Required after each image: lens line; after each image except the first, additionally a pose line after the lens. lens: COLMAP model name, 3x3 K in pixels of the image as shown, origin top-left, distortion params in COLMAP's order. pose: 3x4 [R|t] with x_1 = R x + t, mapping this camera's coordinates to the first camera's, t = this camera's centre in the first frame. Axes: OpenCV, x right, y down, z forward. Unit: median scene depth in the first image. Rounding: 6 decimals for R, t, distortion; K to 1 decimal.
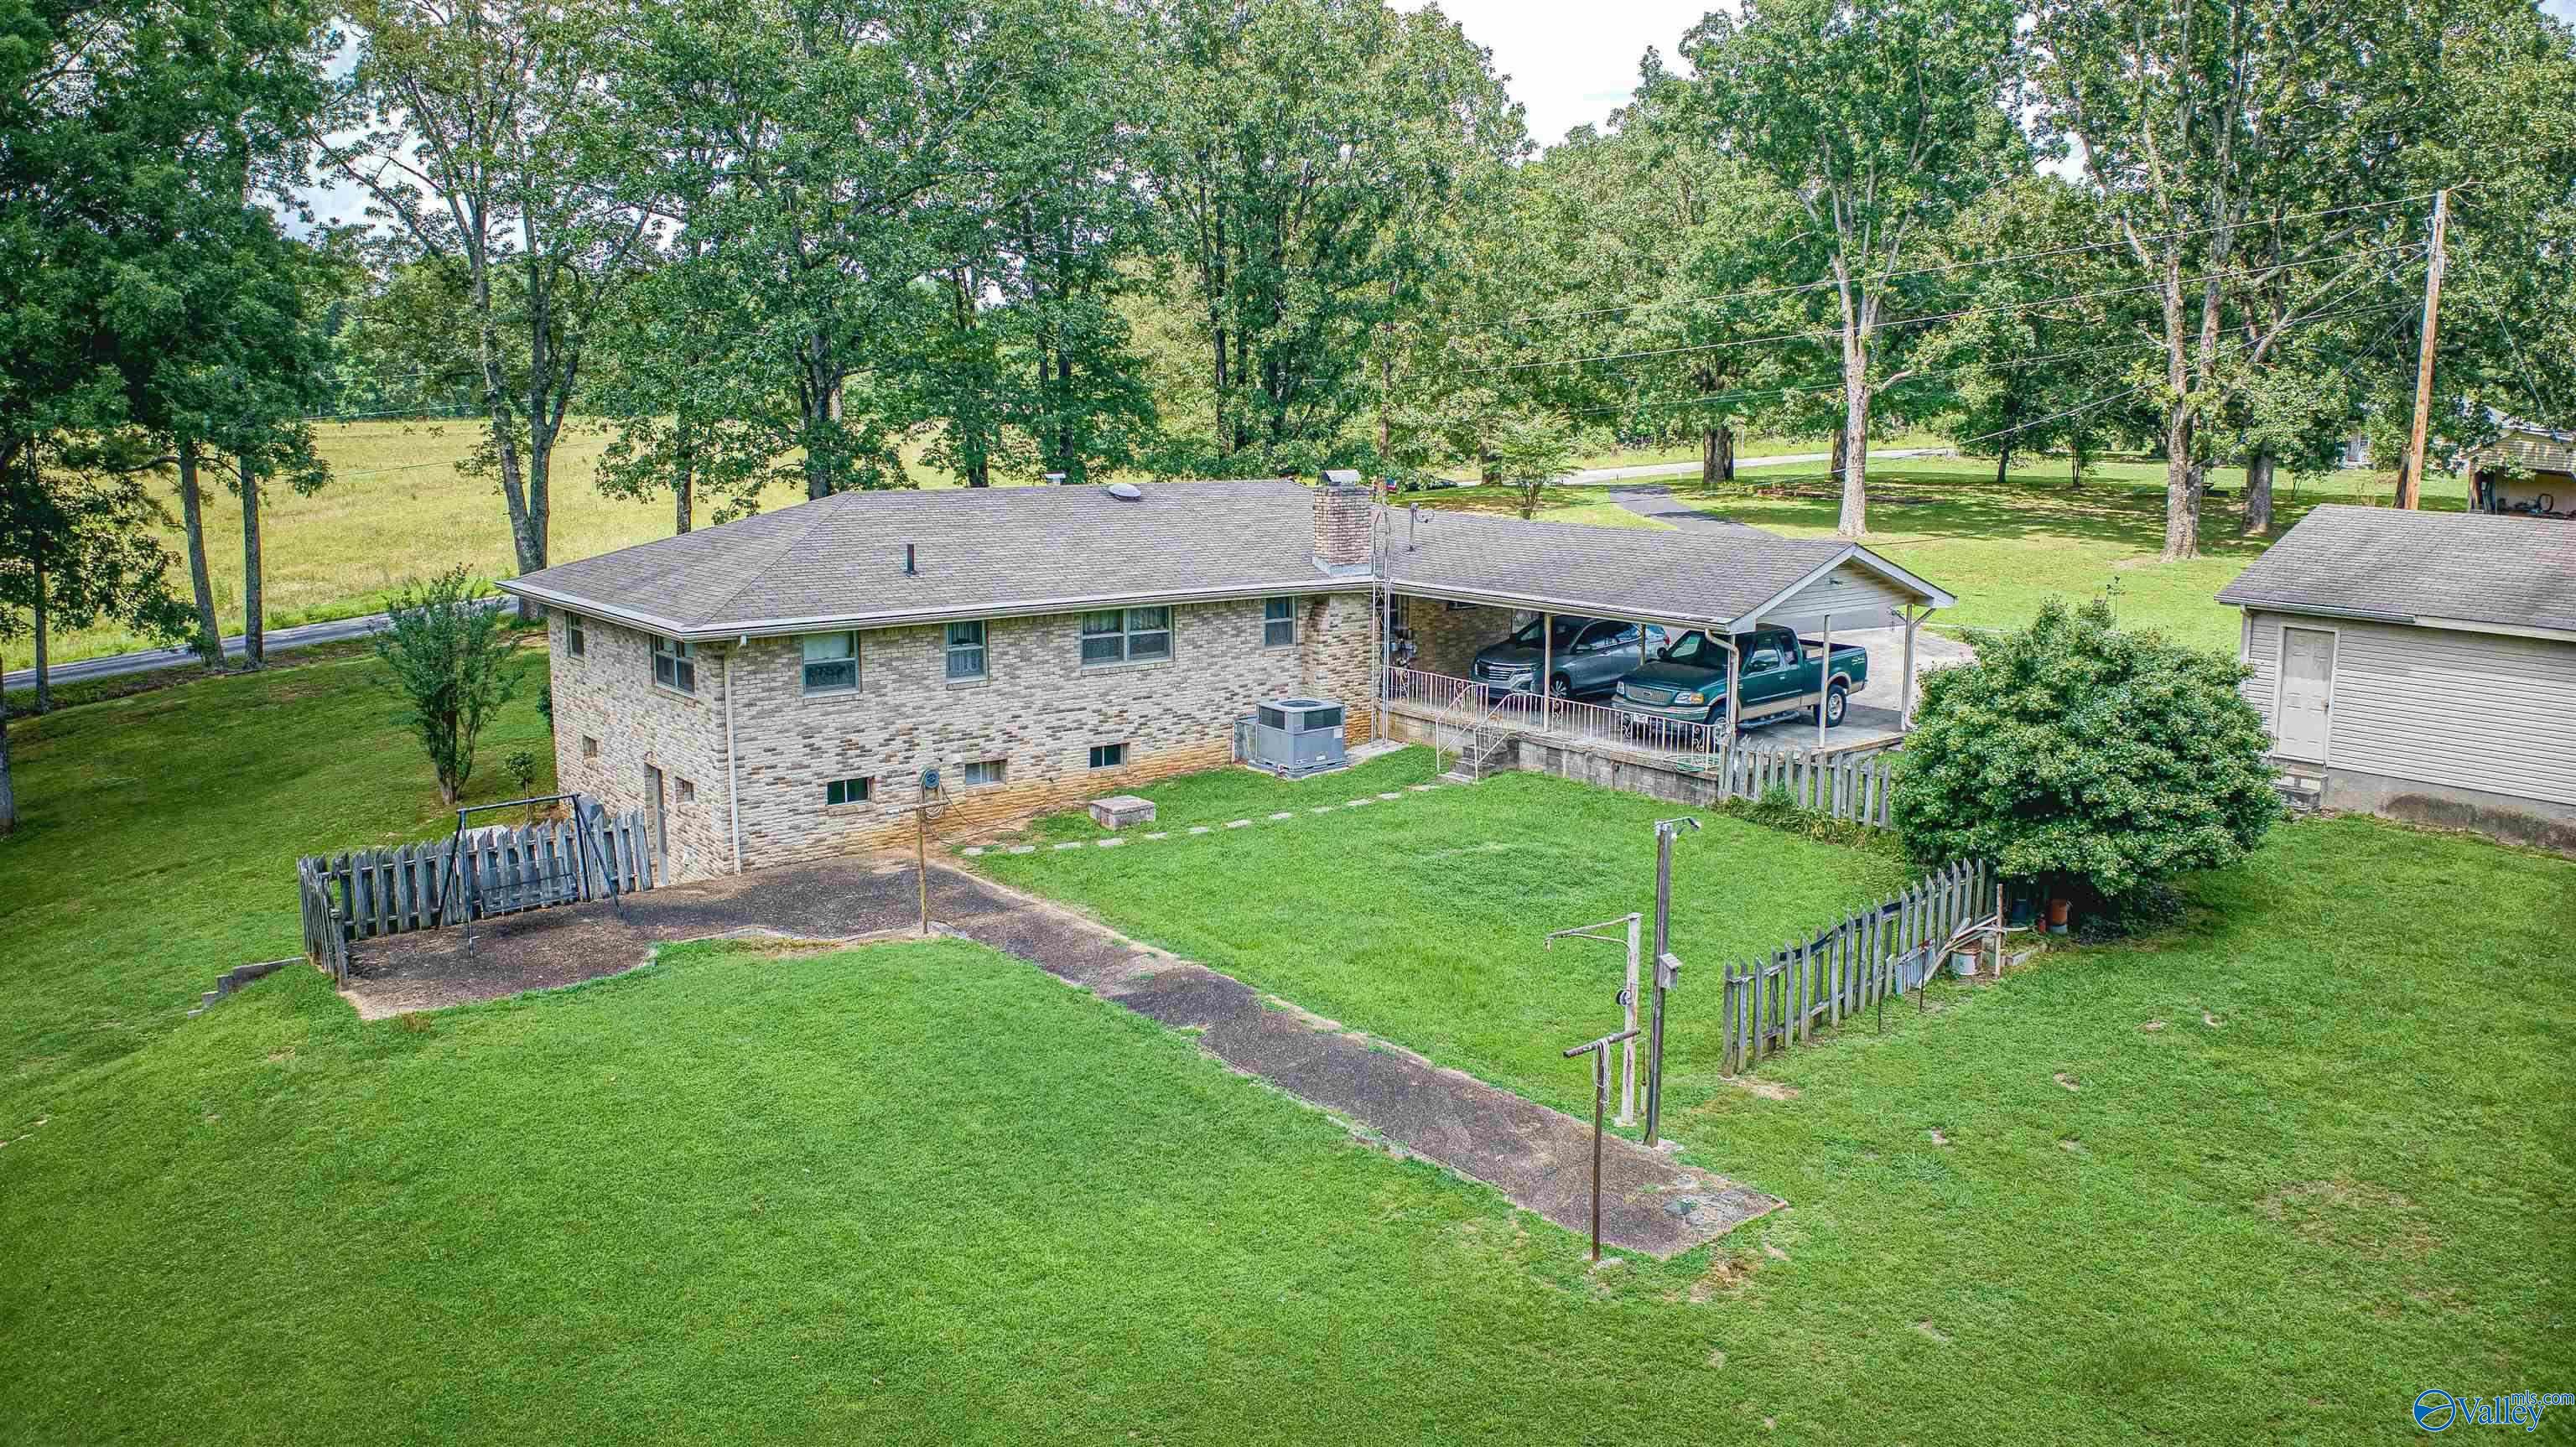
lens RADIAL K [[1823.1, 0, 1286.6], [0, 1823.1, 722.8], [0, 0, 1]] dist [0.004930, -0.000238]
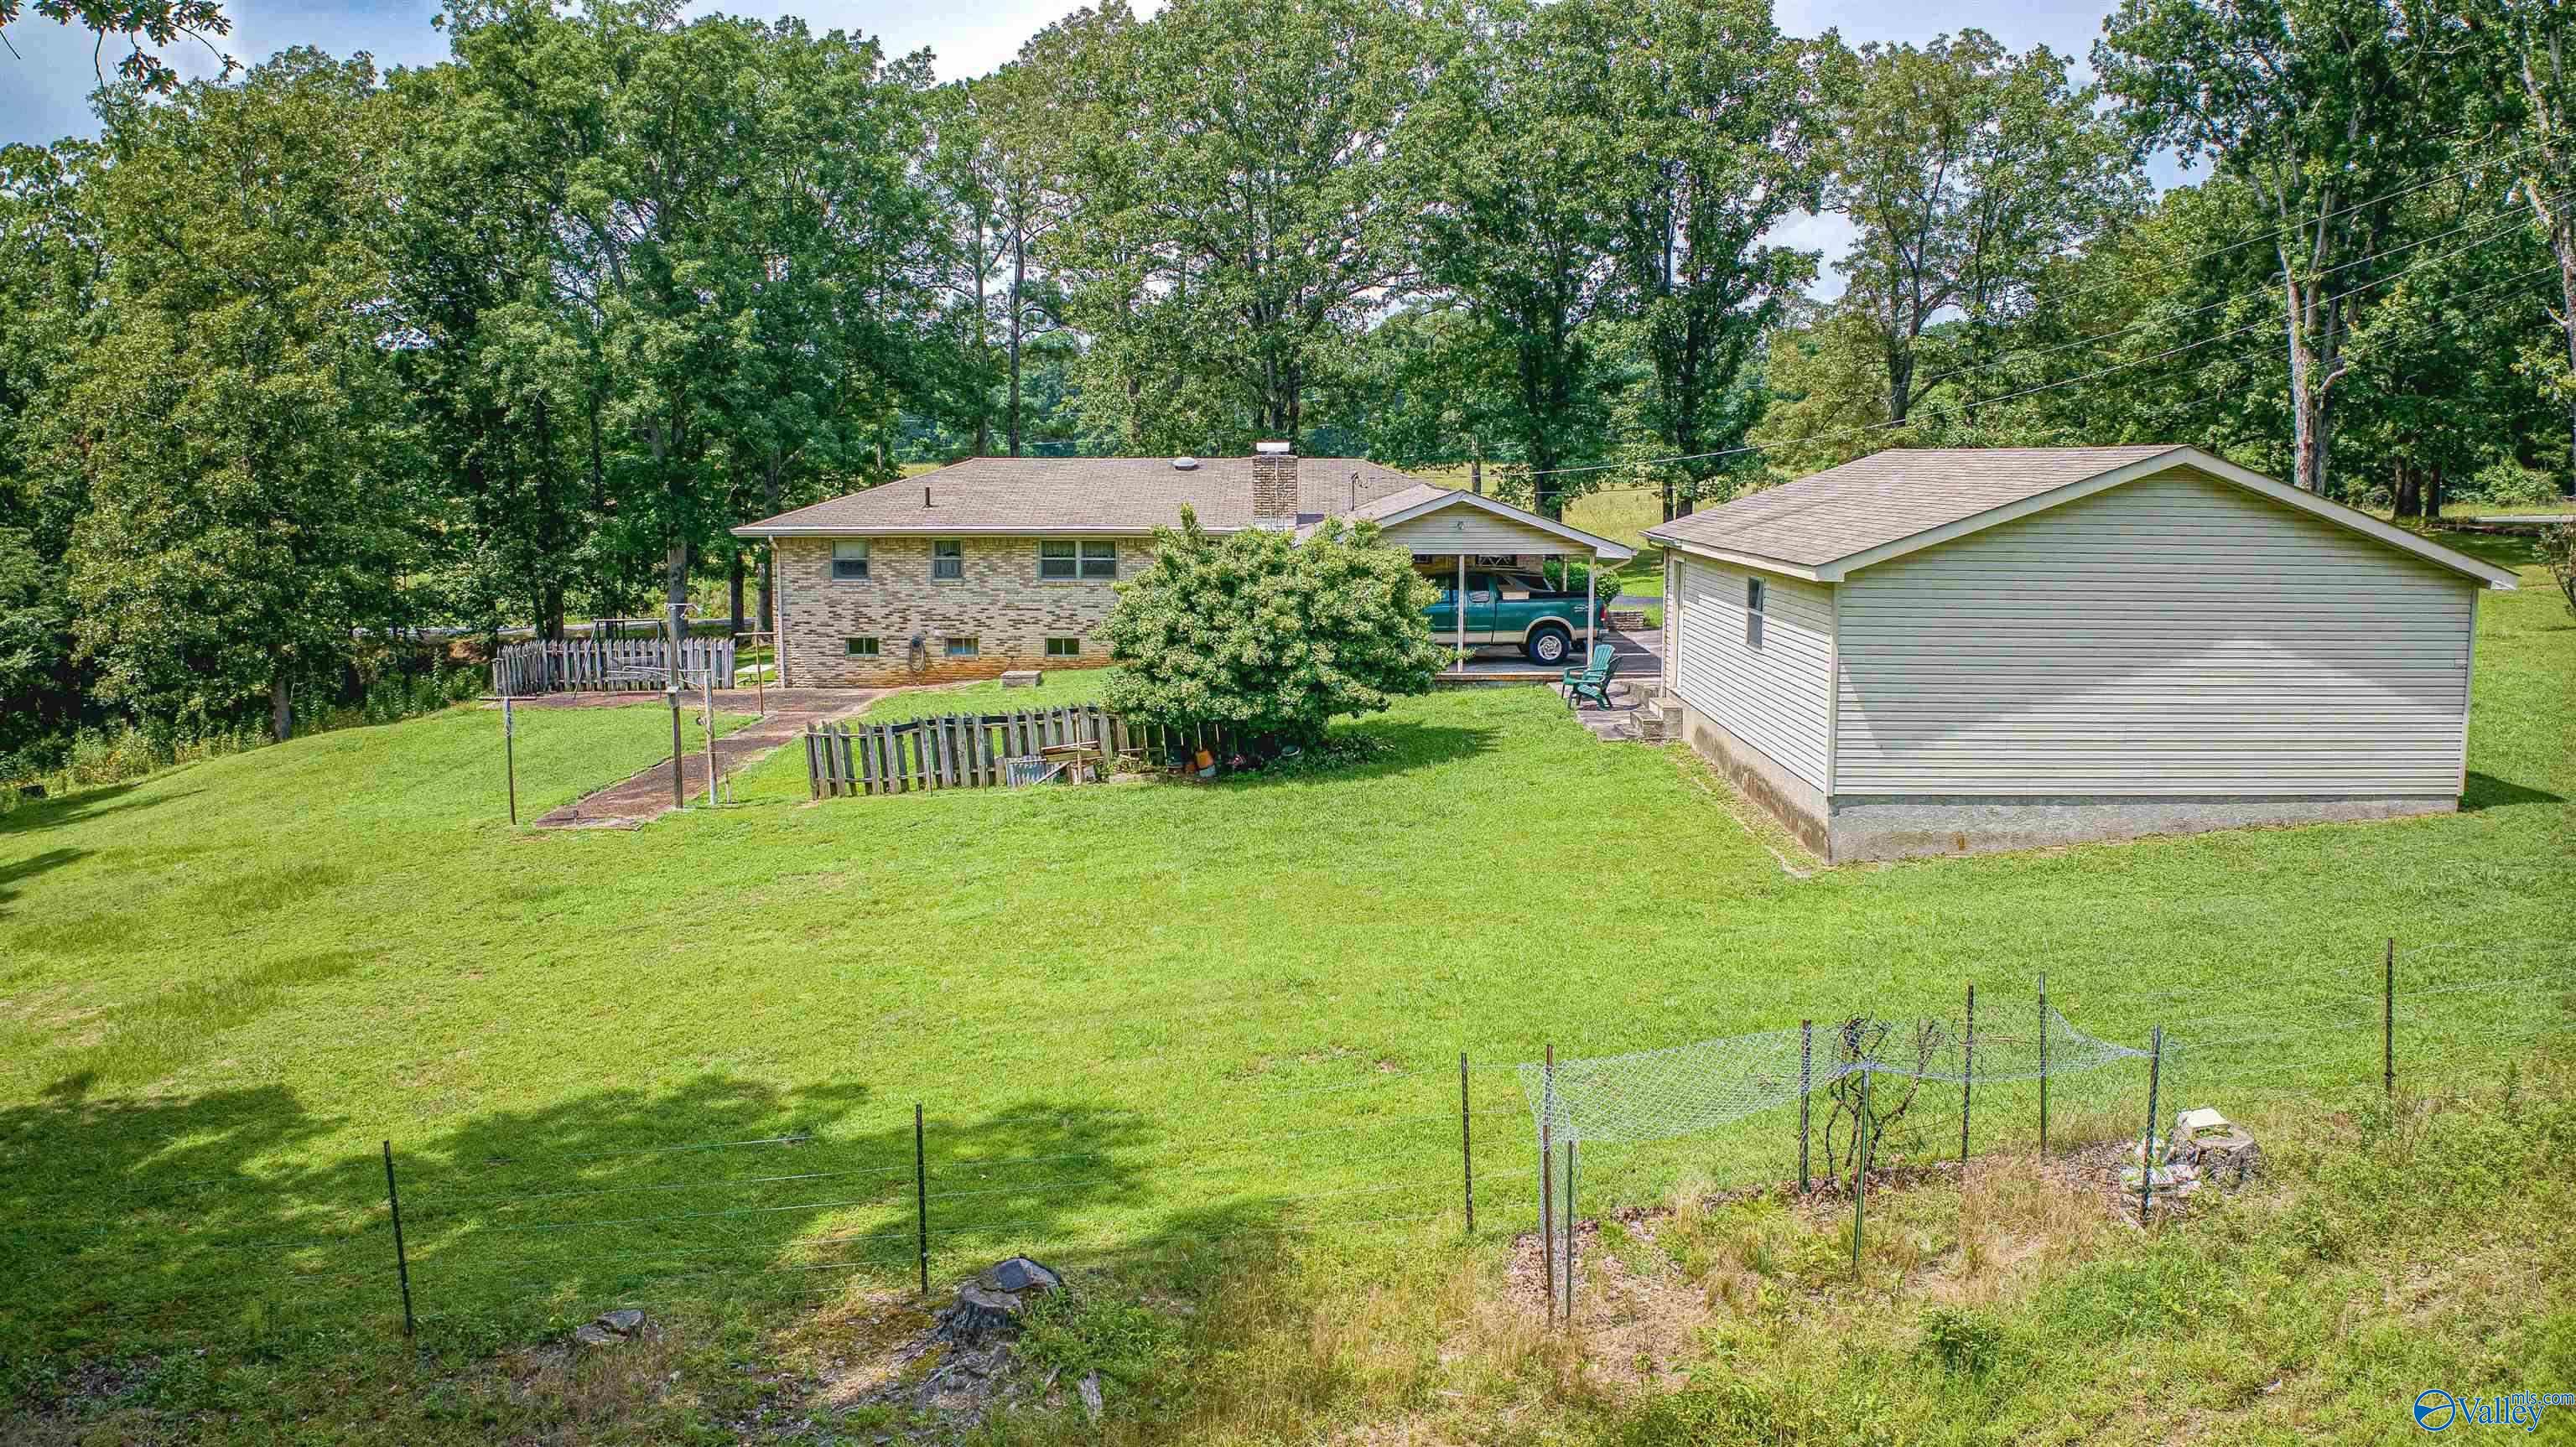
lens RADIAL K [[1823.1, 0, 1288.8], [0, 1823.1, 723.4], [0, 0, 1]] dist [0.004930, -0.000238]
pose [[0.788796, 0.085438, -0.608688, 0.925477], [-0.107757, 0.994177, -0.000096, 0.060507], [0.605135, 0.065666, 0.793410, 0.012680]]
